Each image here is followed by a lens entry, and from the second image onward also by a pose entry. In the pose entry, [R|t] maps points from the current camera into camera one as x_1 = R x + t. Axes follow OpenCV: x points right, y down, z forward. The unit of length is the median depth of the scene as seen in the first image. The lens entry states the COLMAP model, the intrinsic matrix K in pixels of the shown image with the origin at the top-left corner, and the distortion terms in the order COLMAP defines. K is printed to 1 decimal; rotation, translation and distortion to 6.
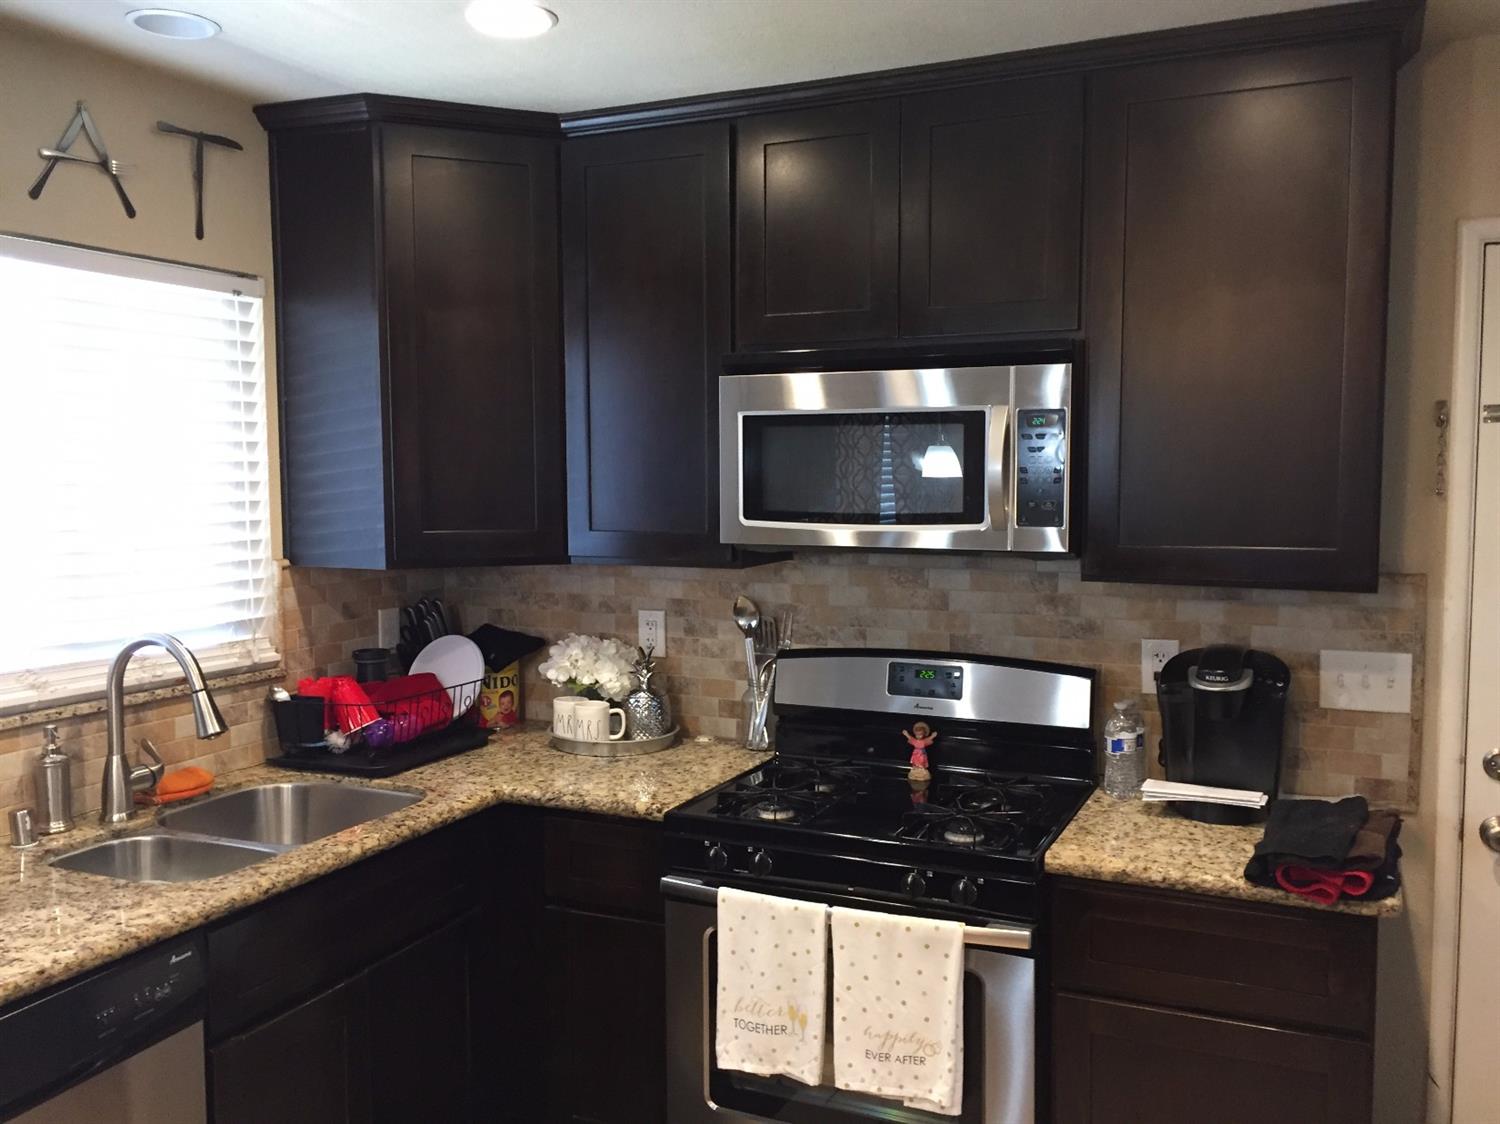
lens RADIAL K [[1284.7, 0, 750.5], [0, 1284.7, 567.6], [0, 0, 1]] dist [0.079817, -0.107168]
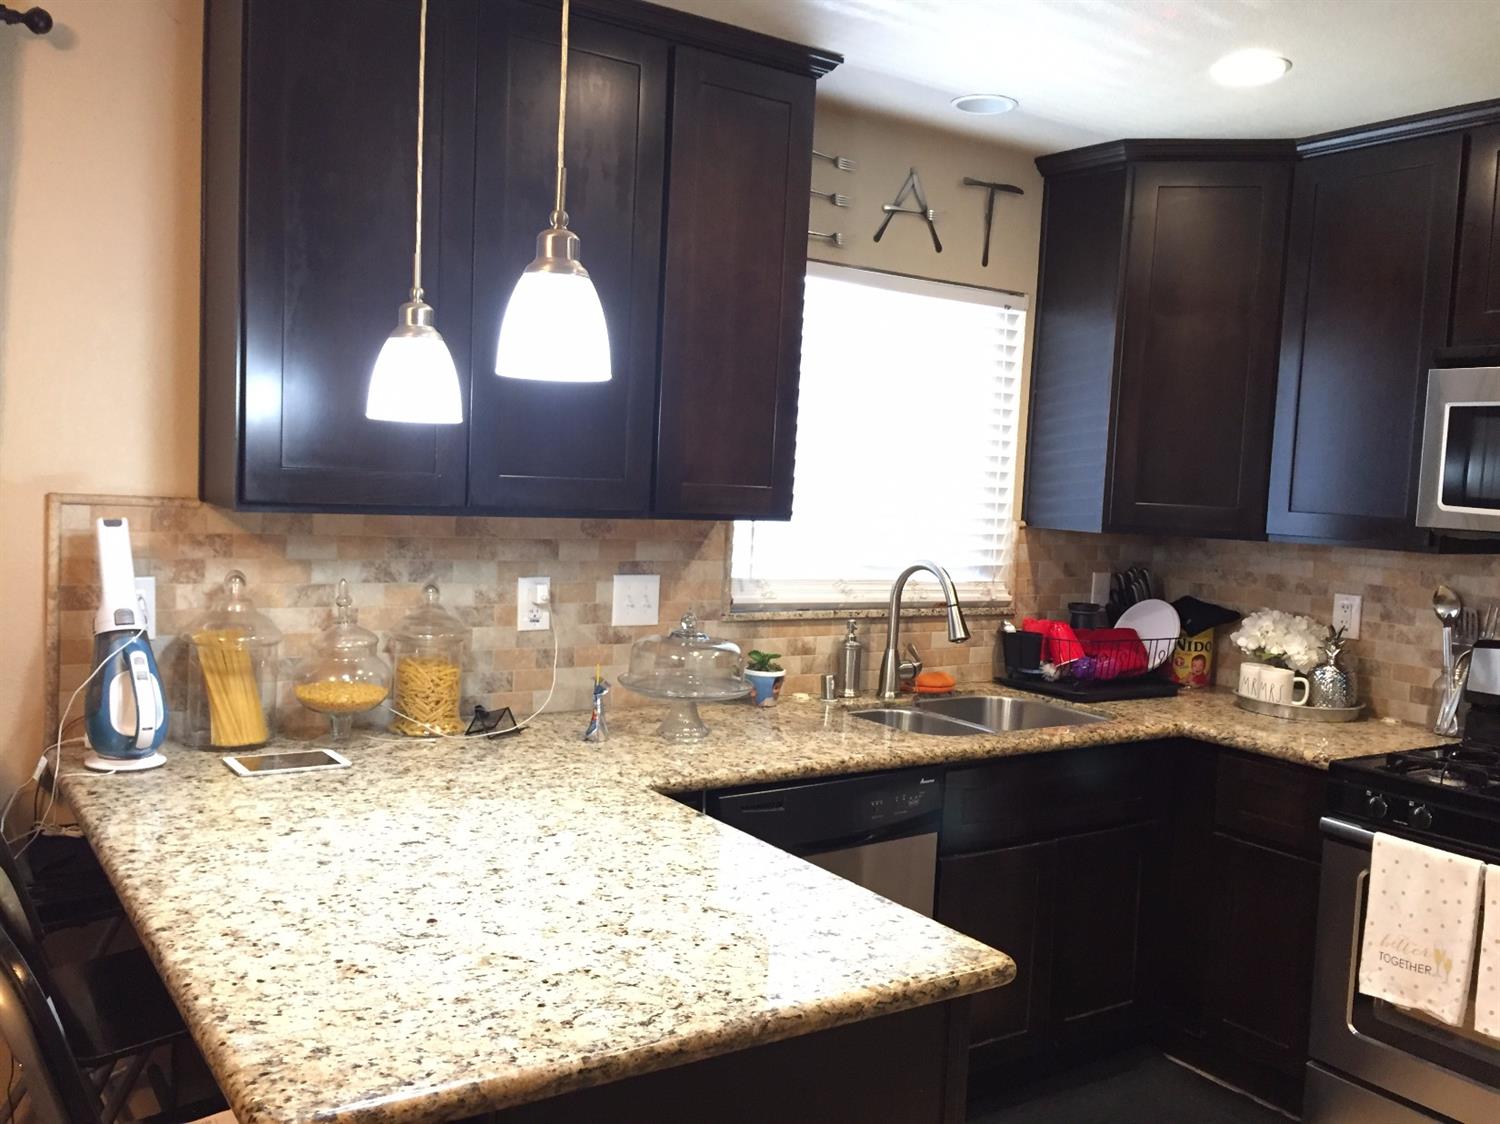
lens RADIAL K [[1284.7, 0, 754.1], [0, 1284.7, 570.9], [0, 0, 1]] dist [0.079817, -0.107168]
pose [[0.850044, 0.083154, -0.520107, 0.074182], [-0.090786, 0.995812, 0.010831, 0.055416], [0.518829, 0.038012, 0.854033, -0.201905]]
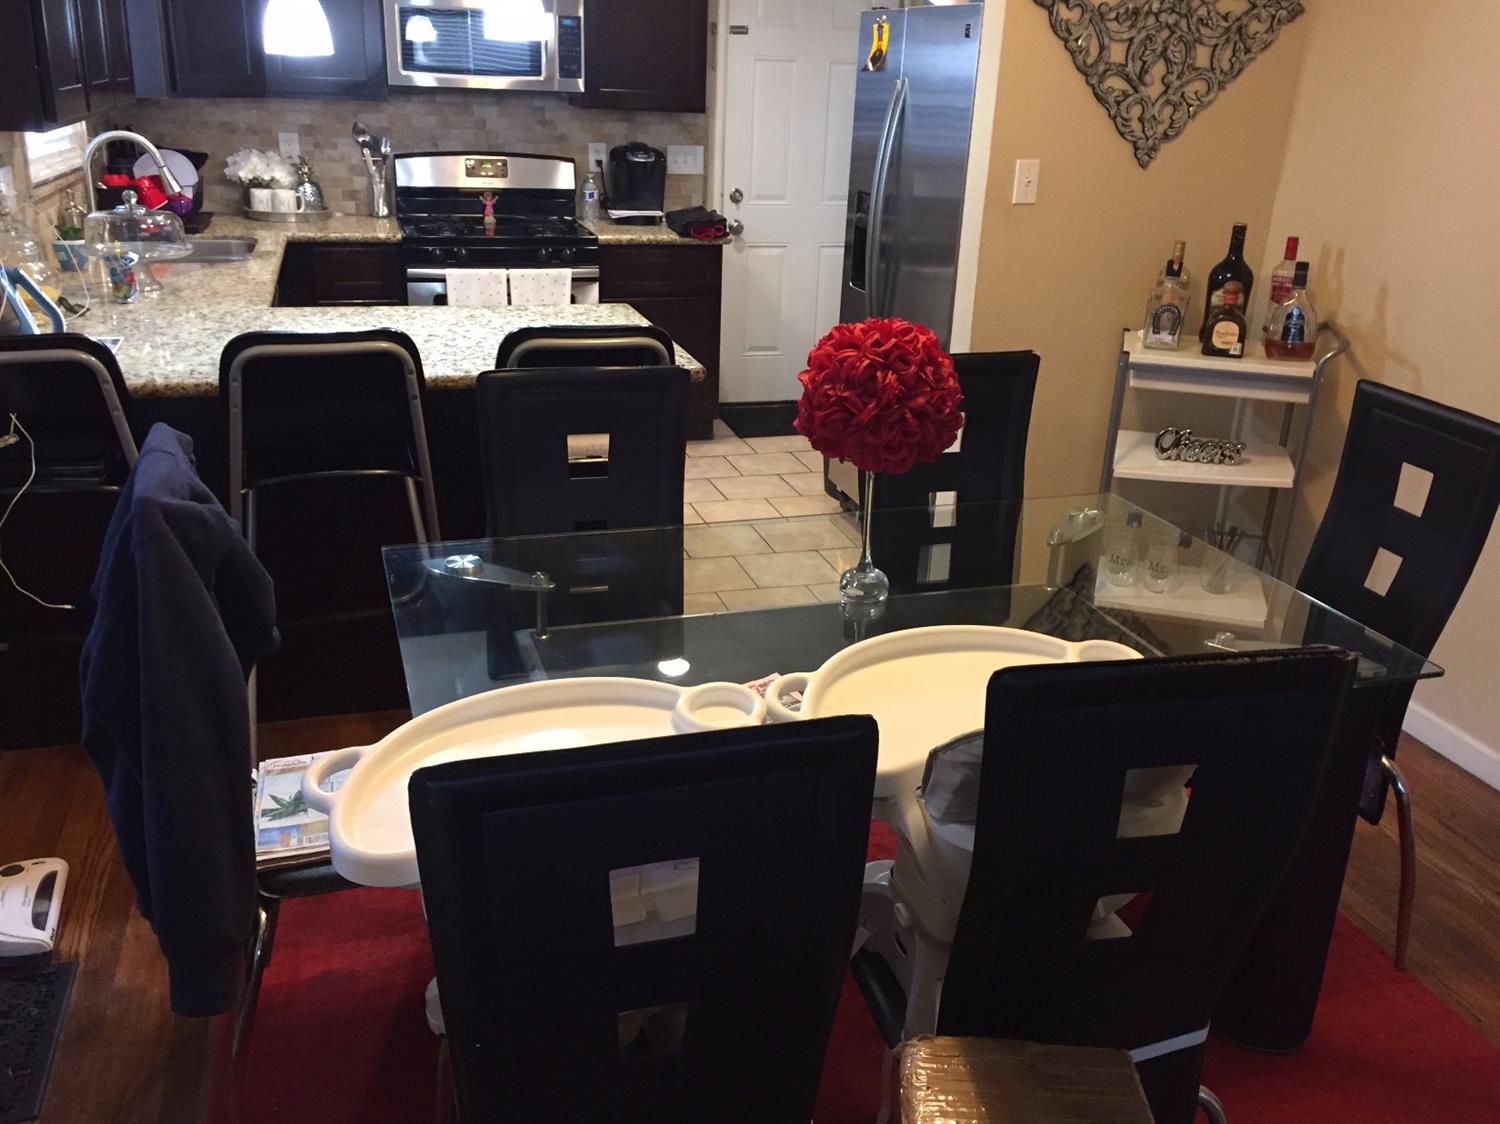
lens RADIAL K [[1284.7, 0, 751.3], [0, 1284.7, 564.6], [0, 0, 1]] dist [0.079817, -0.107168]
pose [[0.755863, -0.207408, 0.621010, -0.882098], [0.012864, 0.953019, 0.302638, 0.074041], [-0.654604, -0.220764, 0.723019, -0.750999]]
